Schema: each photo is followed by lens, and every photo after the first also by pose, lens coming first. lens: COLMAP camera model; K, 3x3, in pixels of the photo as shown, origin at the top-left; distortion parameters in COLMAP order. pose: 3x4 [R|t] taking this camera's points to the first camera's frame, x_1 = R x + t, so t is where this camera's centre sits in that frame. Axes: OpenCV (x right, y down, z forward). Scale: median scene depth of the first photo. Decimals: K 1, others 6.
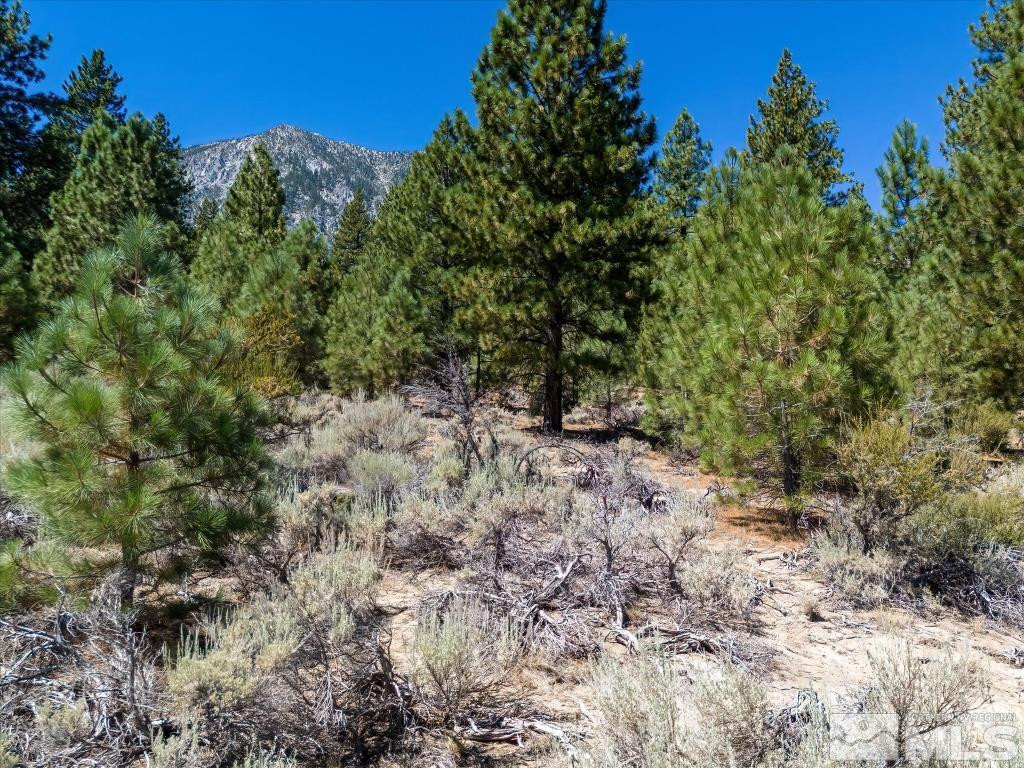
lens RADIAL K [[759.1, 0, 527.0], [0, 759.1, 383.9], [0, 0, 1]] dist [0.071697, -0.061413]
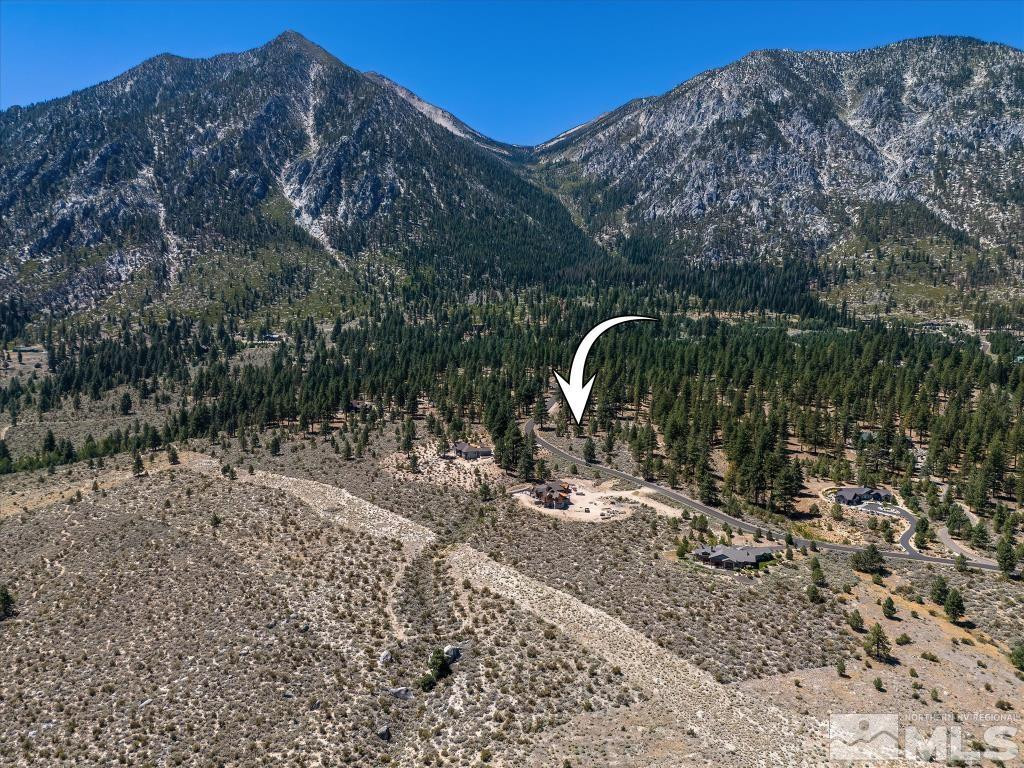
lens RADIAL K [[759.1, 0, 511.8], [0, 759.1, 385.8], [0, 0, 1]] dist [0.071697, -0.061413]
pose [[0.805598, 0.054229, -0.589975, 2.892089], [0.042094, 0.988047, 0.148296, -1.456720], [0.590965, -0.144302, 0.793686, -5.352627]]
